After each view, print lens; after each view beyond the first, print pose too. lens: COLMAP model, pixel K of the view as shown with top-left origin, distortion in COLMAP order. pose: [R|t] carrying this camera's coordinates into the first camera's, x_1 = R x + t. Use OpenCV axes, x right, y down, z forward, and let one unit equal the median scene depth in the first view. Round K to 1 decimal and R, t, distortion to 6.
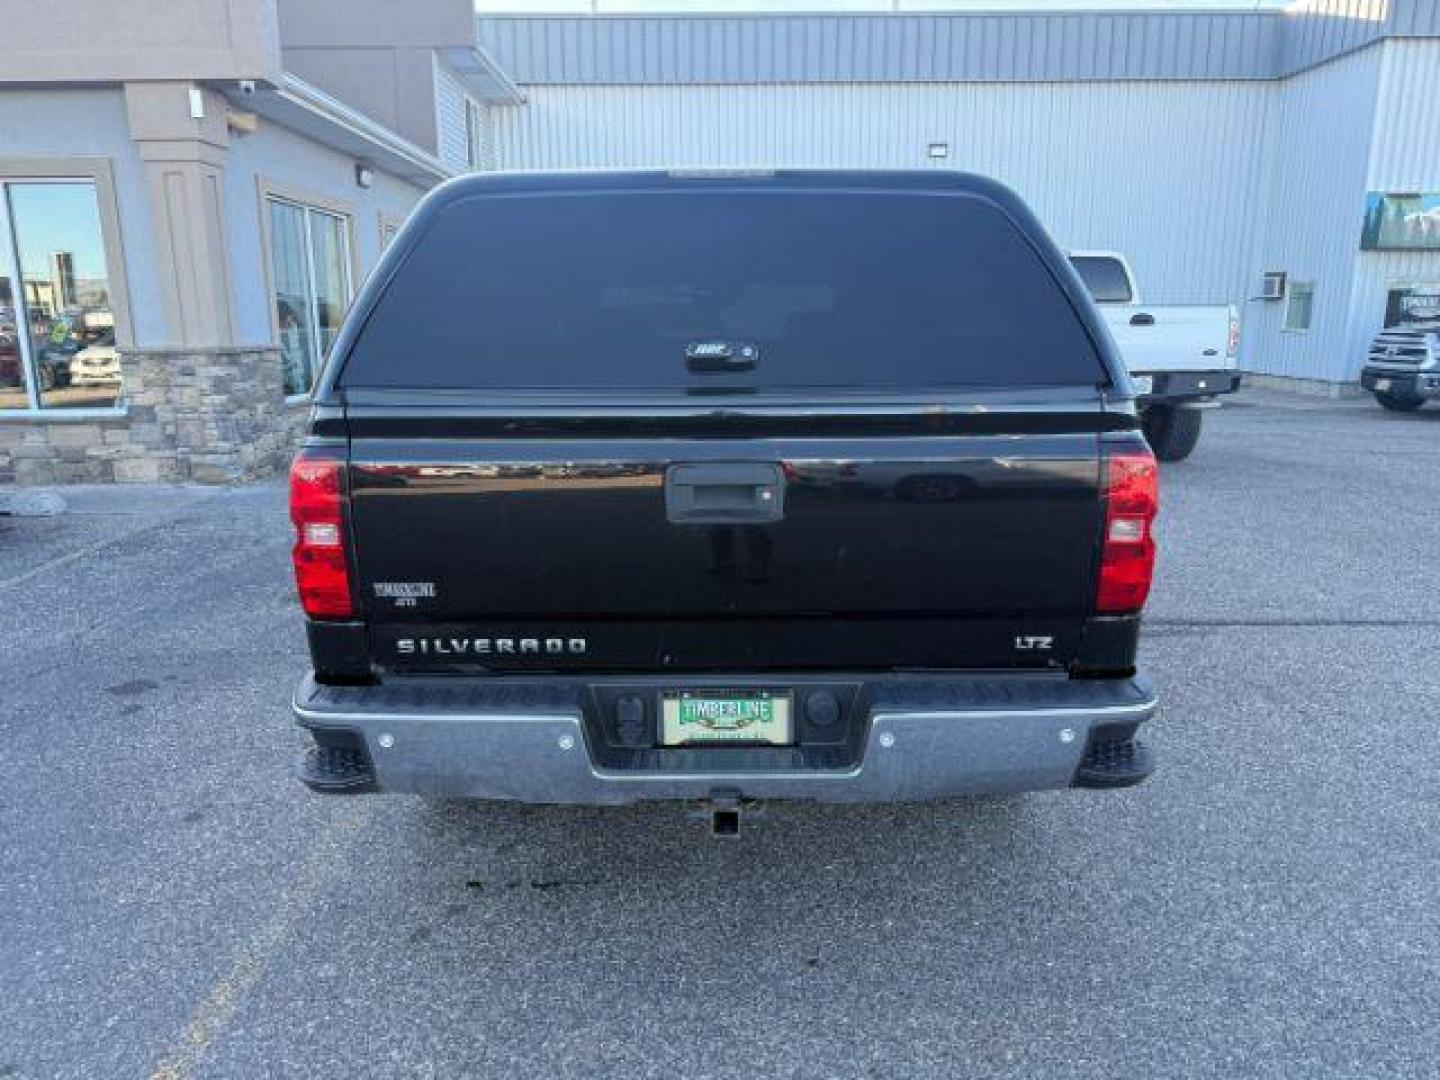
lens RADIAL K [[1032.5, 0, 720.0], [0, 1032.5, 540.0], [0, 0, 1]] dist [0.009368, -0.005900]
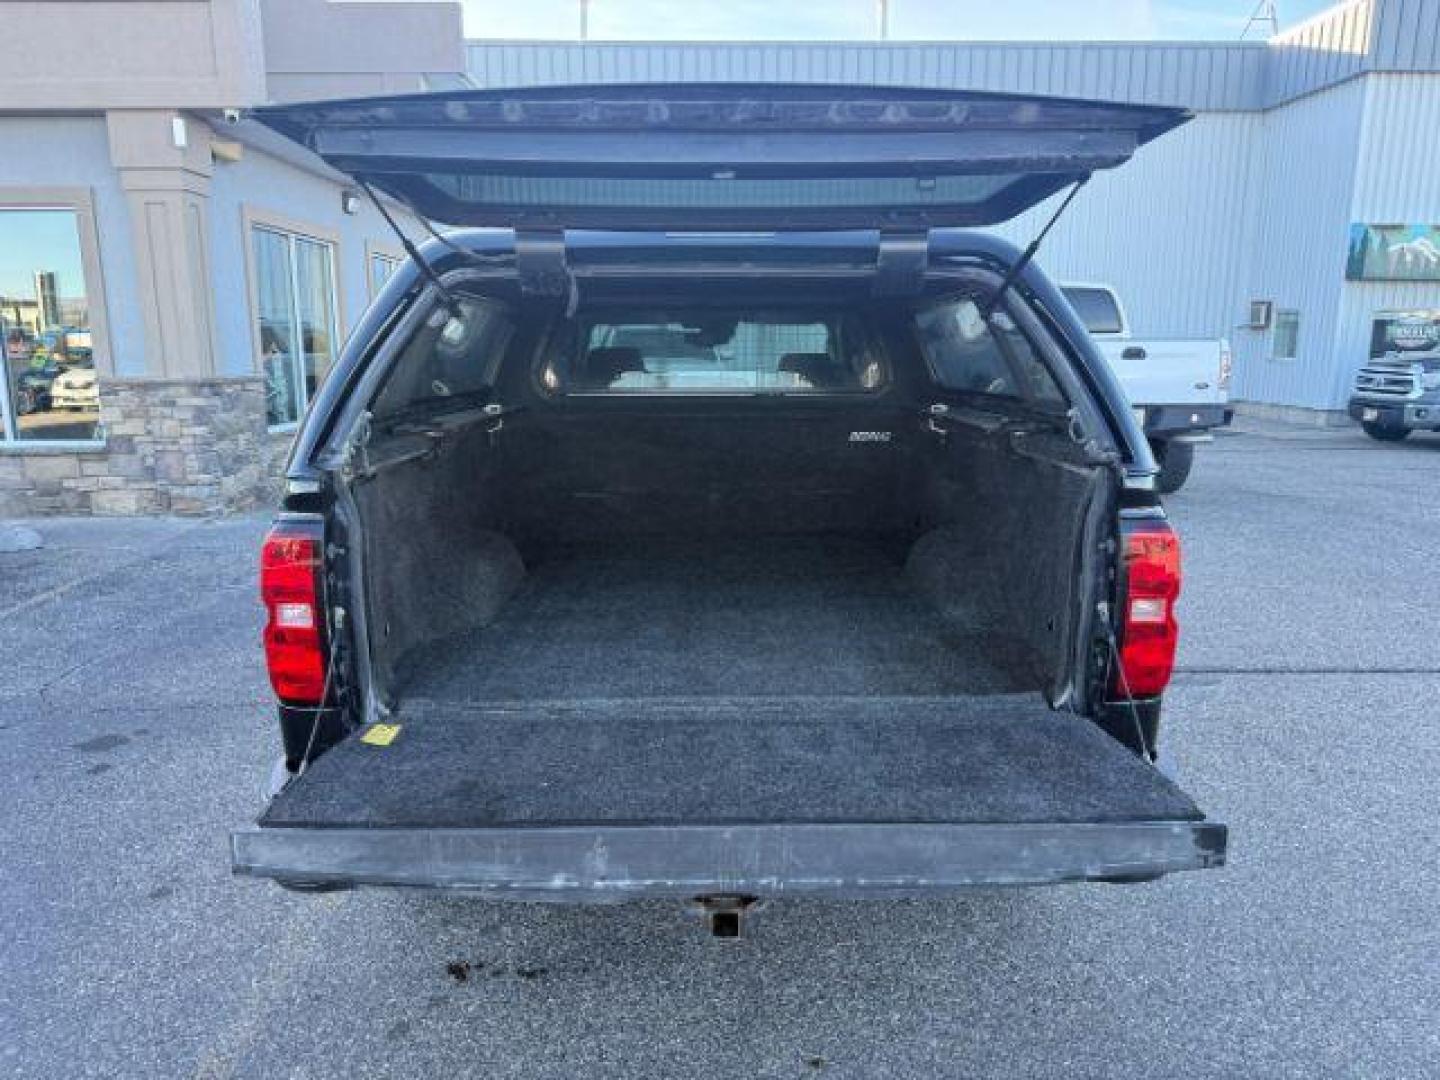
lens RADIAL K [[1032.5, 0, 720.0], [0, 1032.5, 540.0], [0, 0, 1]] dist [0.009368, -0.005900]
pose [[0.999916, 0.001915, 0.012856, -0.006209], [-0.001671, 0.999819, -0.018926, -0.028365], [-0.012890, 0.018903, 0.999738, 0.027400]]
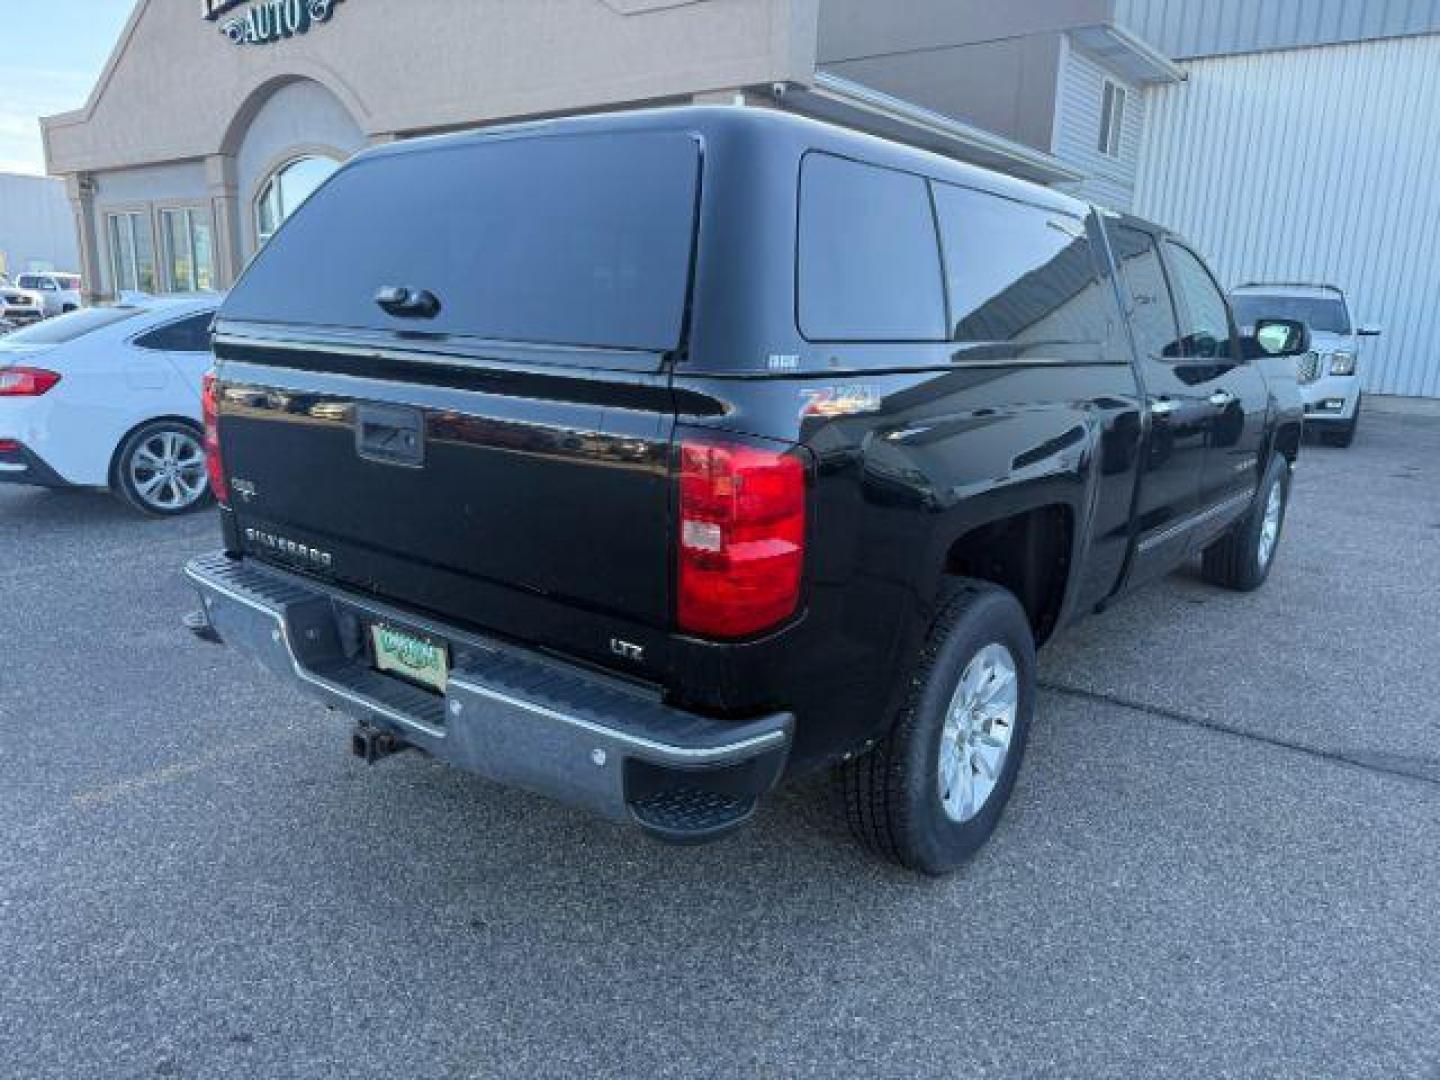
lens RADIAL K [[1069.0, 0, 721.0], [0, 1069.0, 549.1], [0, 0, 1]] dist [0.004914, 0.001373]
pose [[0.785164, 0.168397, -0.595953, 0.444117], [-0.169757, 0.983984, 0.054388, -0.022614], [0.595567, 0.058464, 0.801175, 0.162154]]
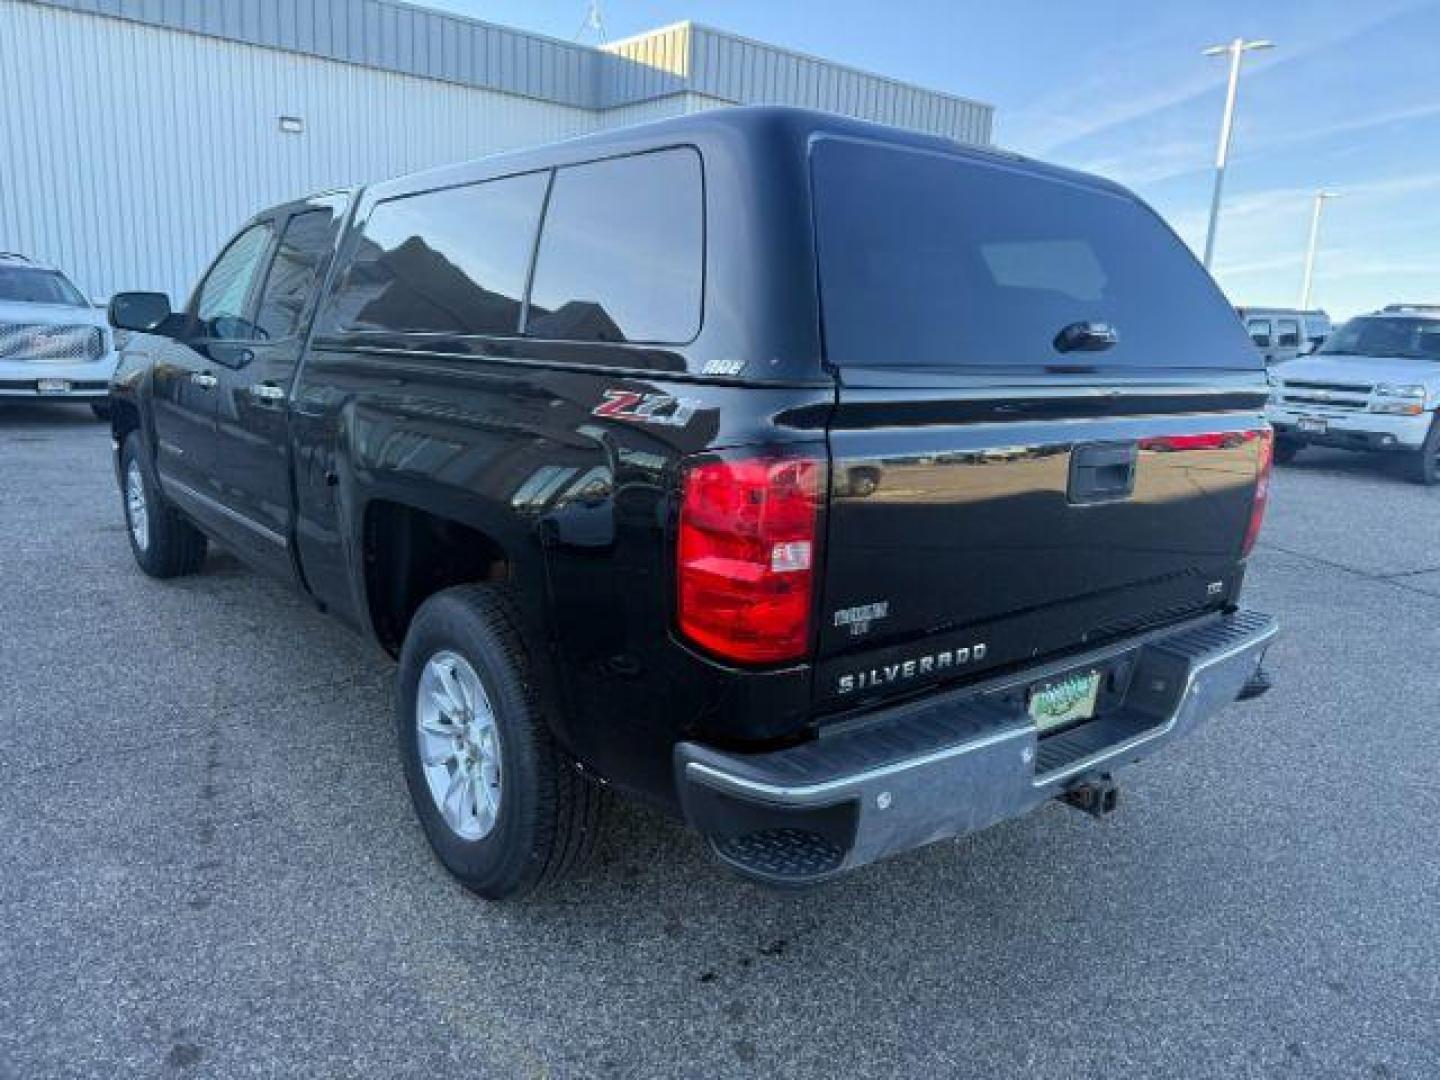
lens RADIAL K [[1032.5, 0, 720.0], [0, 1032.5, 540.0], [0, 0, 1]] dist [0.009368, -0.005900]
pose [[0.776535, -0.090984, 0.623470, -0.445619], [0.088992, 0.995437, 0.034425, -0.023887], [-0.623757, 0.028751, 0.781089, 0.216325]]
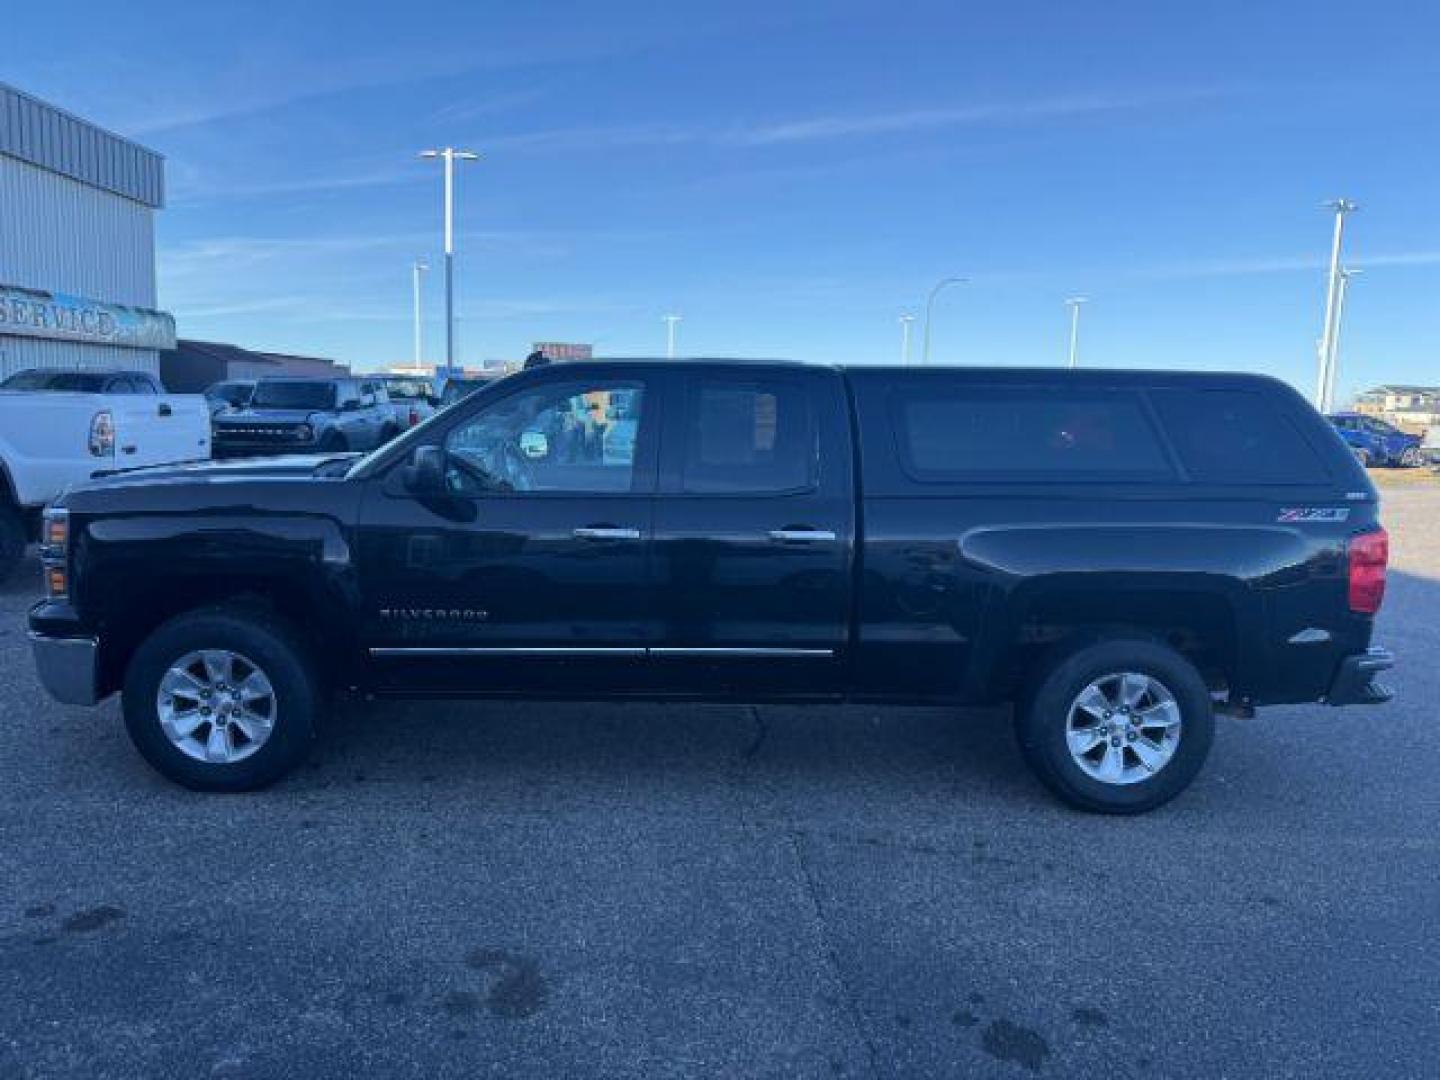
lens RADIAL K [[1032.5, 0, 720.0], [0, 1032.5, 540.0], [0, 0, 1]] dist [0.009368, -0.005900]
pose [[-0.033401, -0.128388, 0.991161, -1.116889], [0.179892, 0.974746, 0.132324, -0.263891], [-0.983119, 0.182722, -0.009462, 1.100551]]
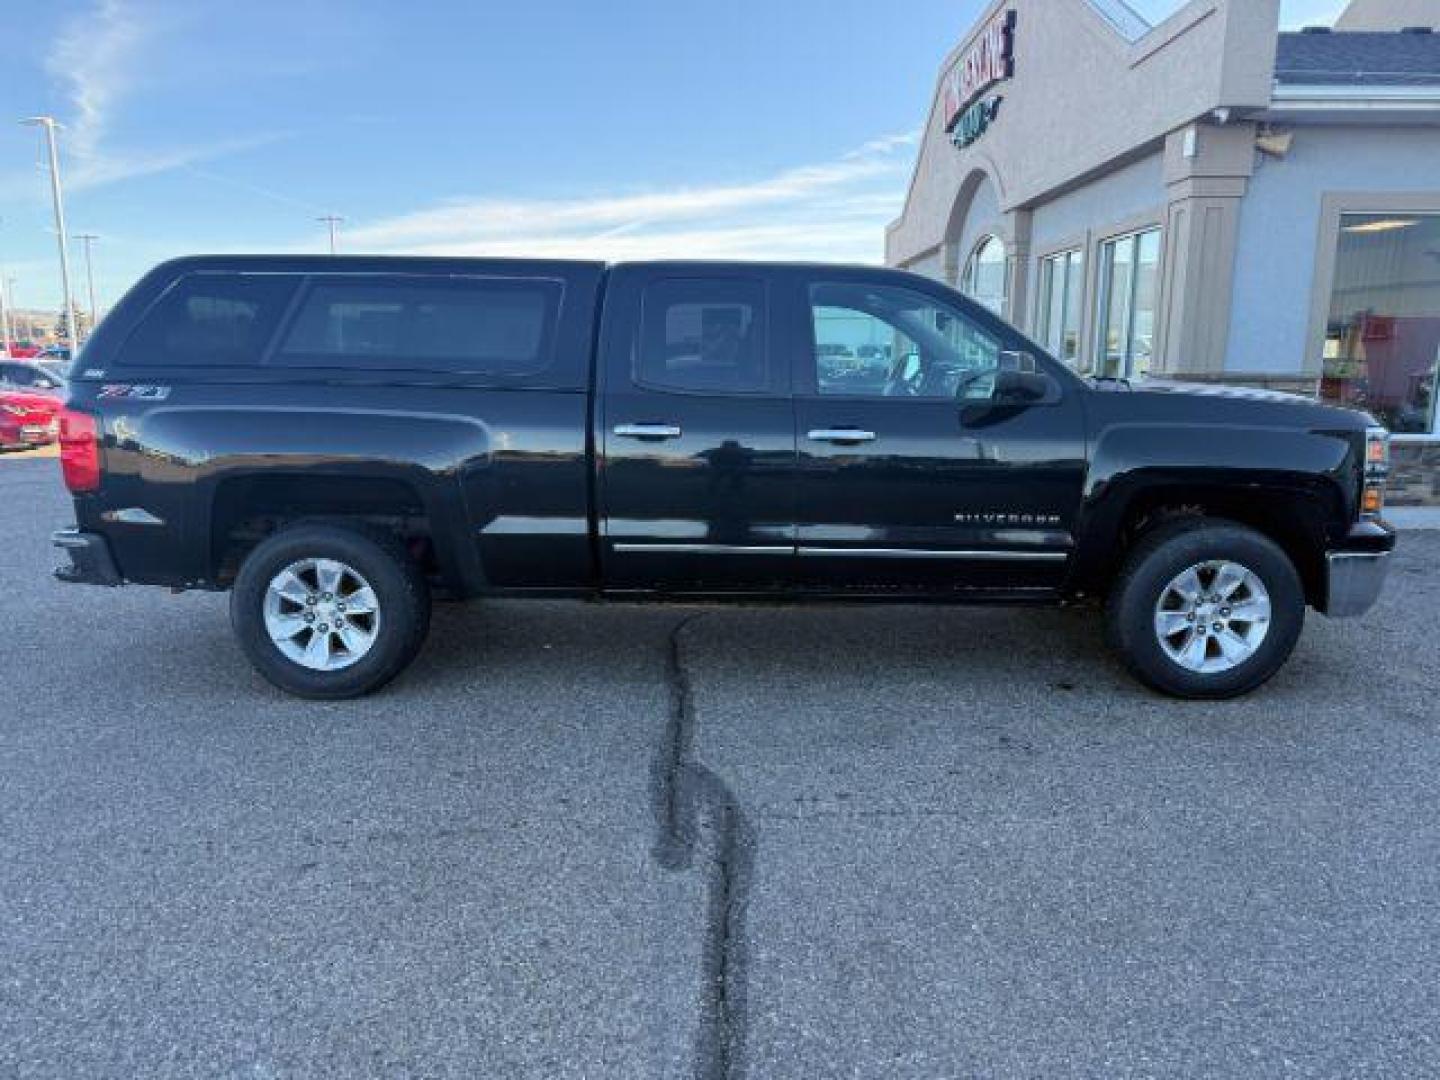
lens RADIAL K [[1032.5, 0, 720.0], [0, 1032.5, 540.0], [0, 0, 1]] dist [0.009368, -0.005900]
pose [[-0.017543, 0.190478, -0.981535, 1.132147], [-0.229716, 0.954657, 0.189368, -0.225535], [0.973100, 0.228797, 0.027008, 1.085630]]
